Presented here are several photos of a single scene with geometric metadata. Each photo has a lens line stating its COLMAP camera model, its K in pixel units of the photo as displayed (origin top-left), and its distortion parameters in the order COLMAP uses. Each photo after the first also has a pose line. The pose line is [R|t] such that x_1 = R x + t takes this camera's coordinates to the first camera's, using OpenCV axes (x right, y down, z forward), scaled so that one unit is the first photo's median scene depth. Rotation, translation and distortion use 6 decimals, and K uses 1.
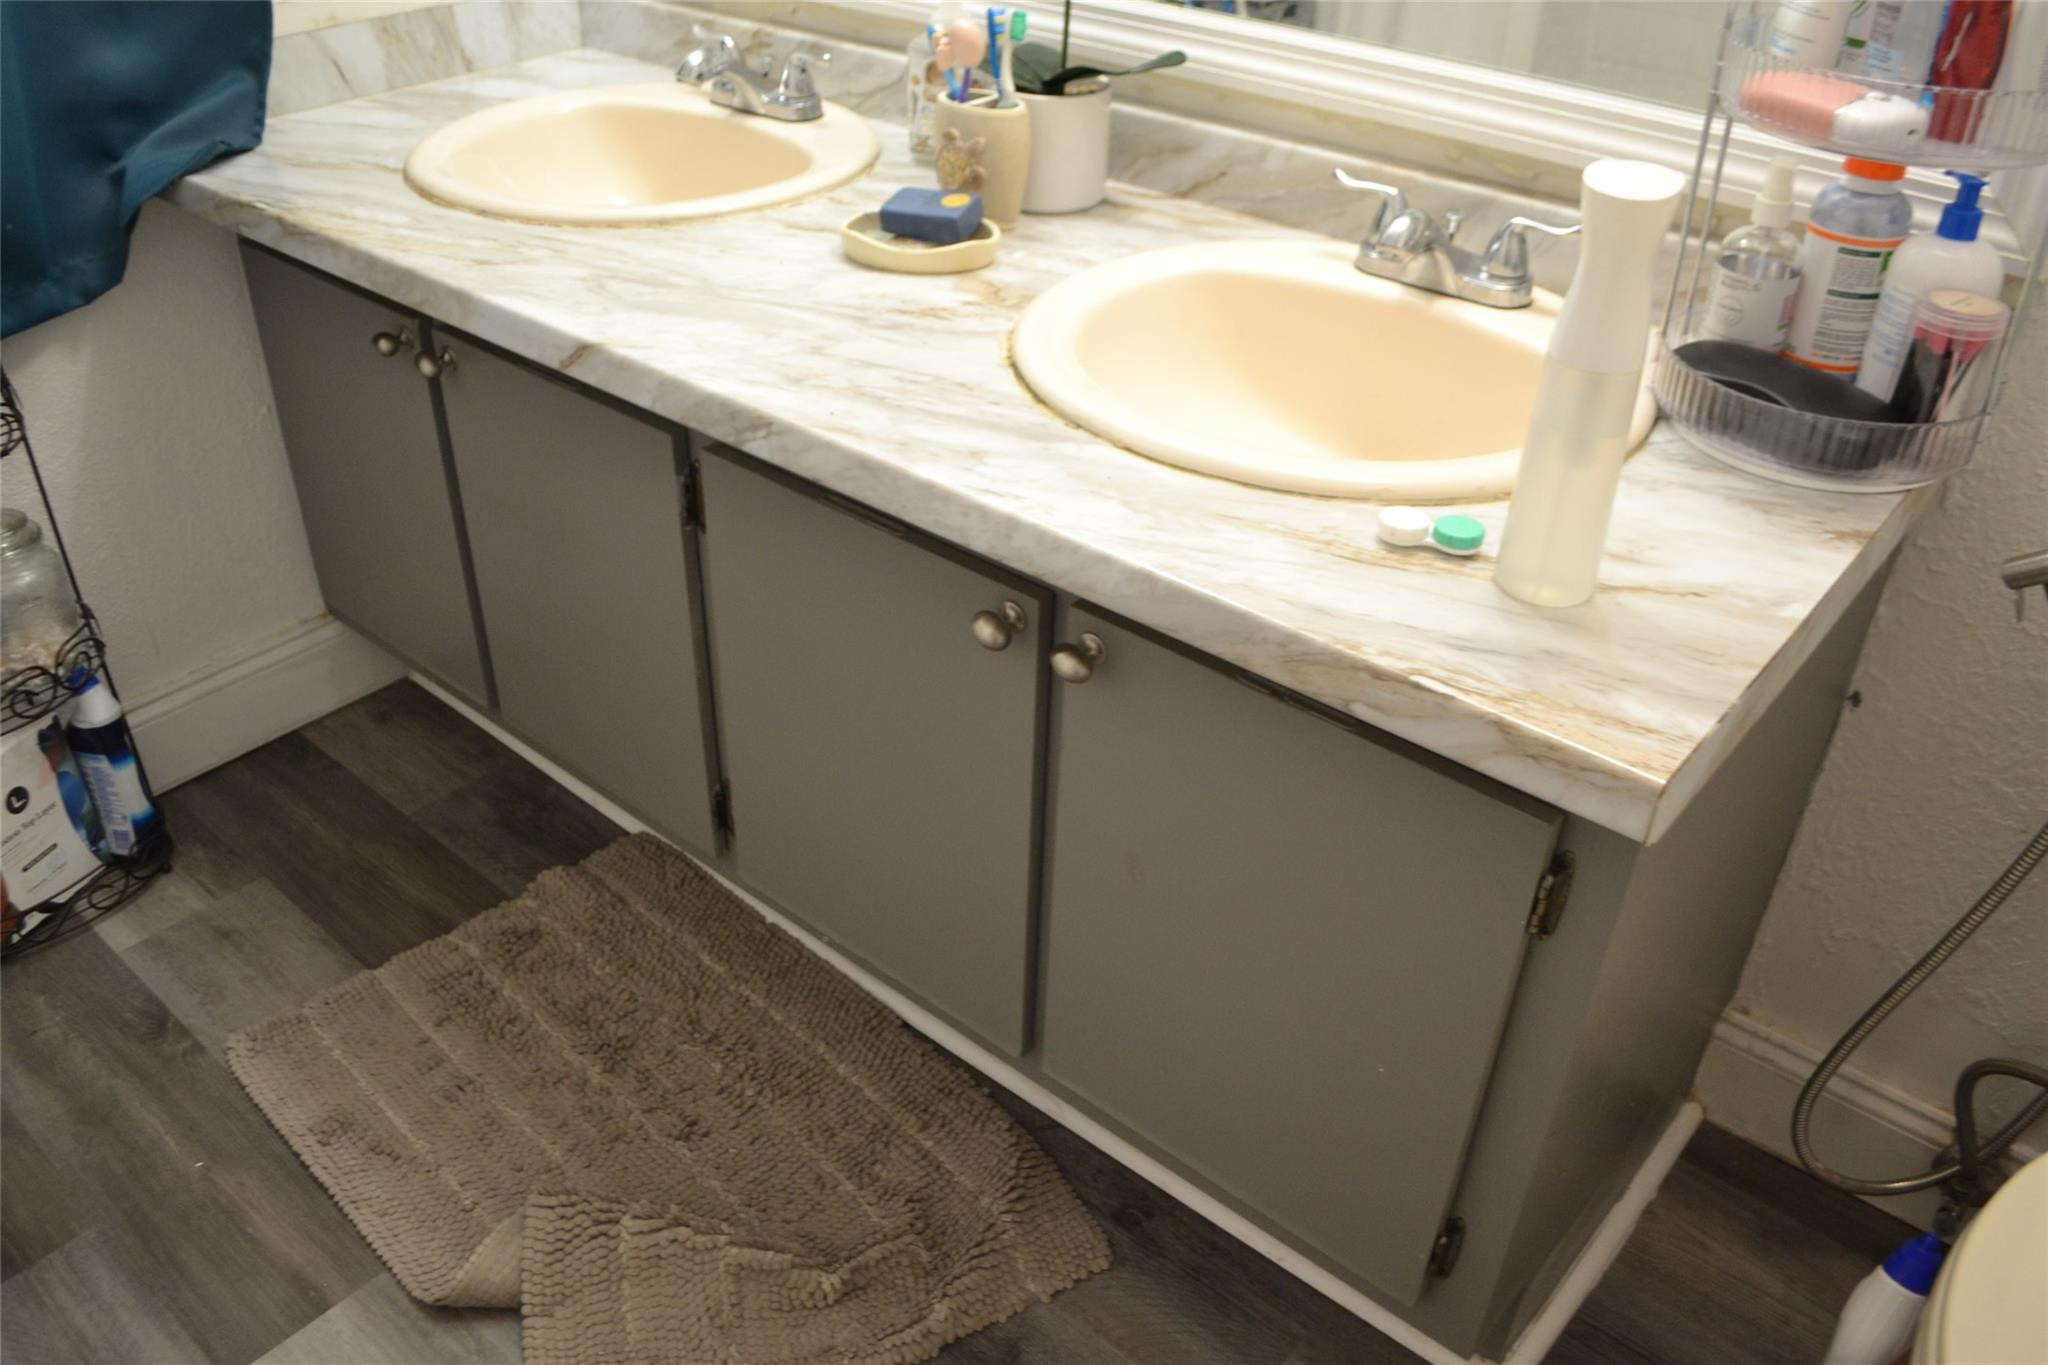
lens RADIAL K [[1691.5, 0, 988.2], [0, 1691.5, 746.2], [0, 0, 1]] dist [-0.081822, -0.001139]
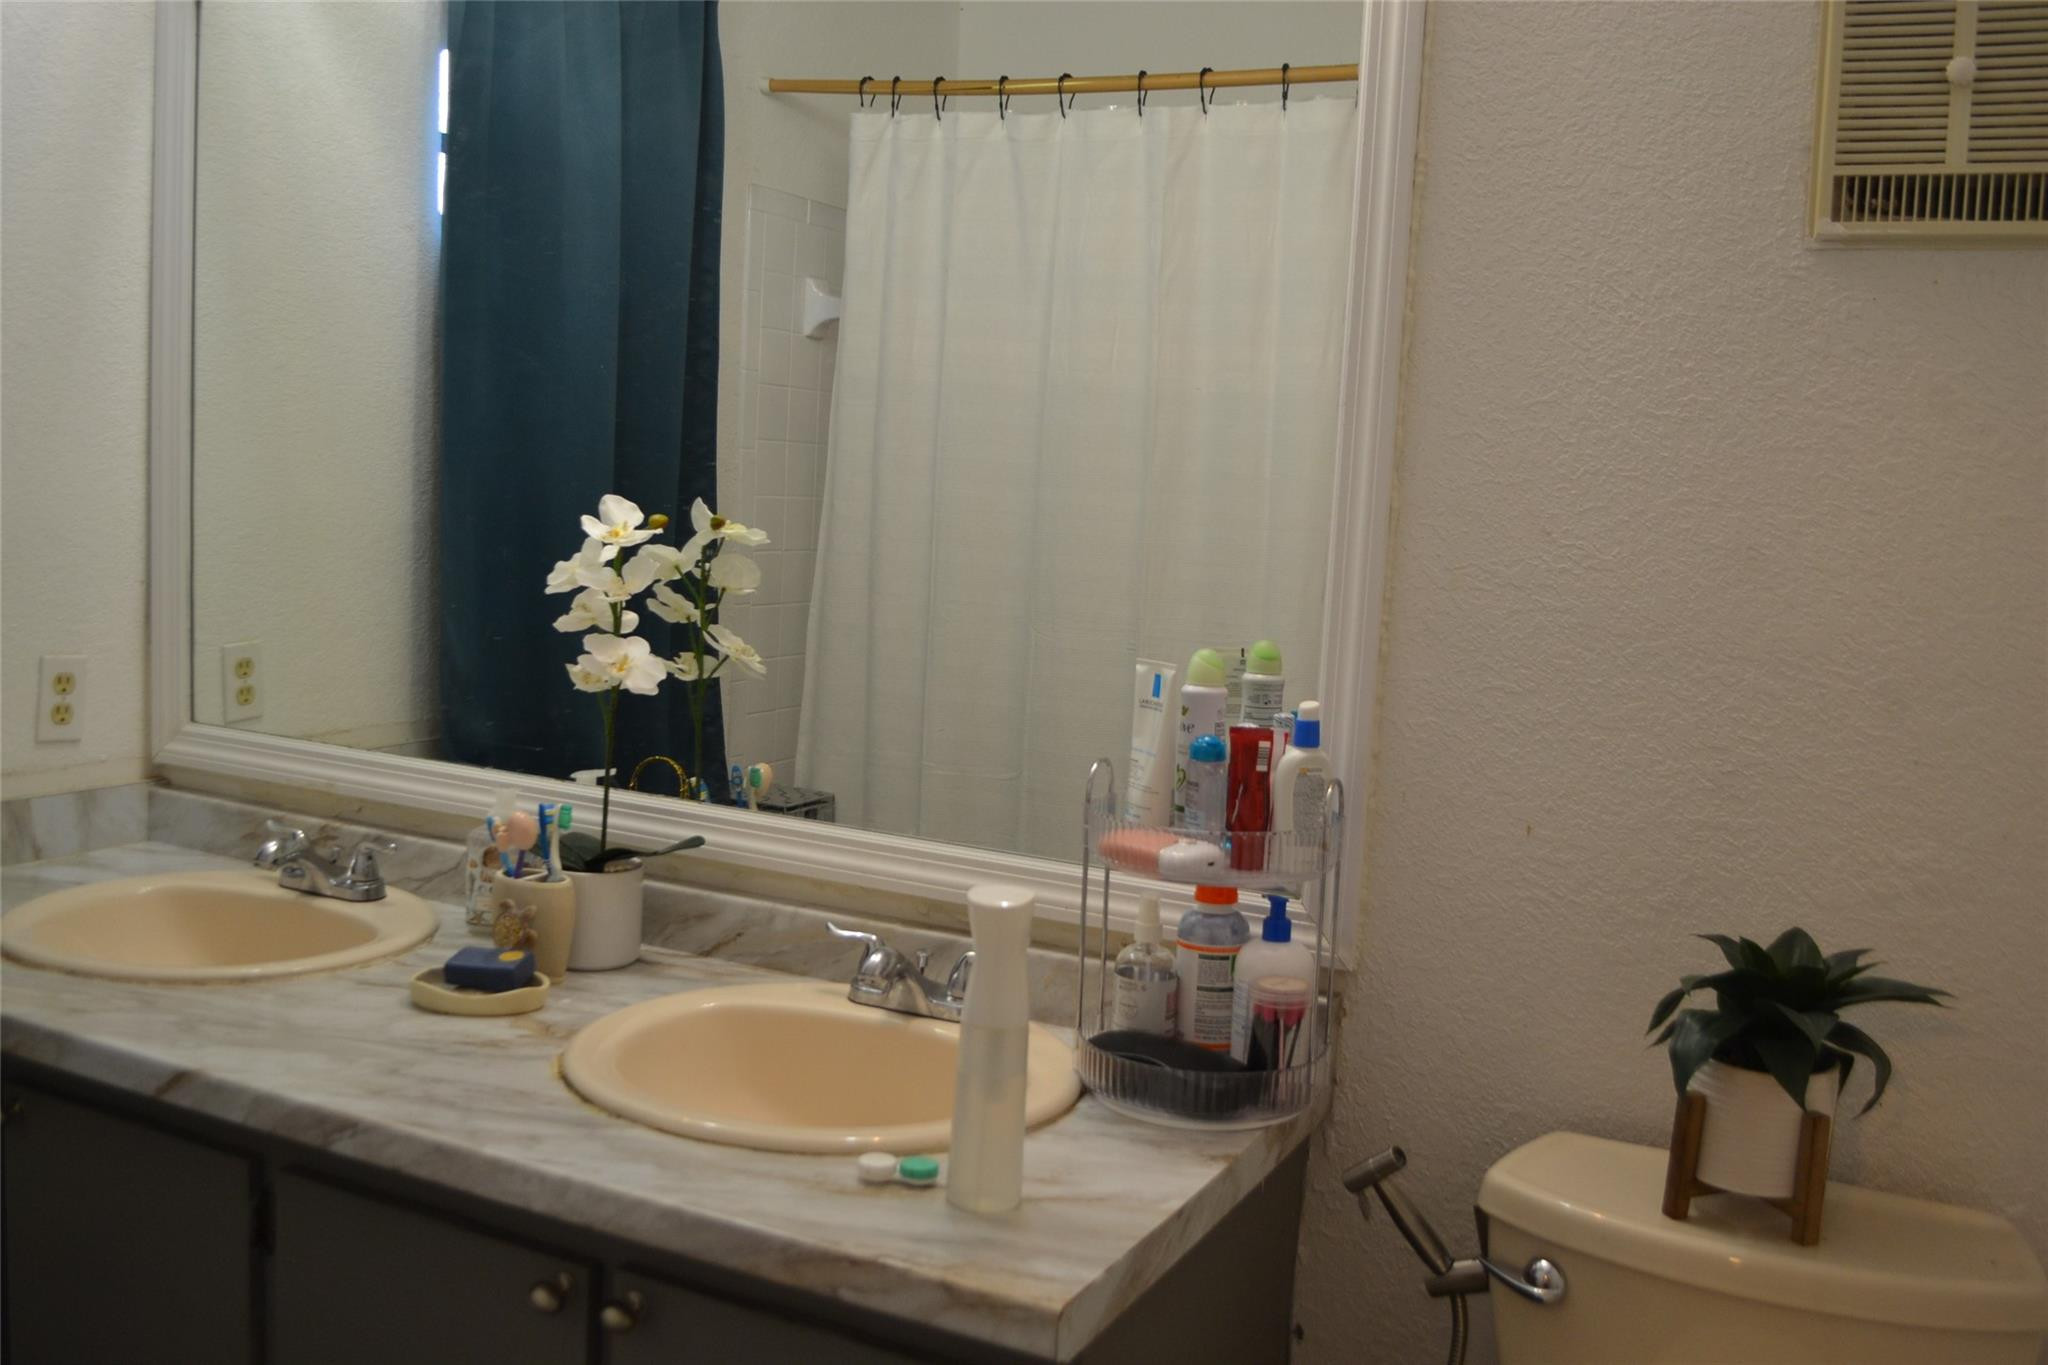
lens RADIAL K [[1886.7, 0, 1011.5], [0, 1886.7, 684.8], [0, 0, 1]] dist [-0.080349, -0.000636]
pose [[0.967149, 0.014444, 0.253800, -0.017444], [0.107152, 0.882196, -0.458528, 0.159734], [-0.230525, 0.470660, 0.851667, -0.316284]]
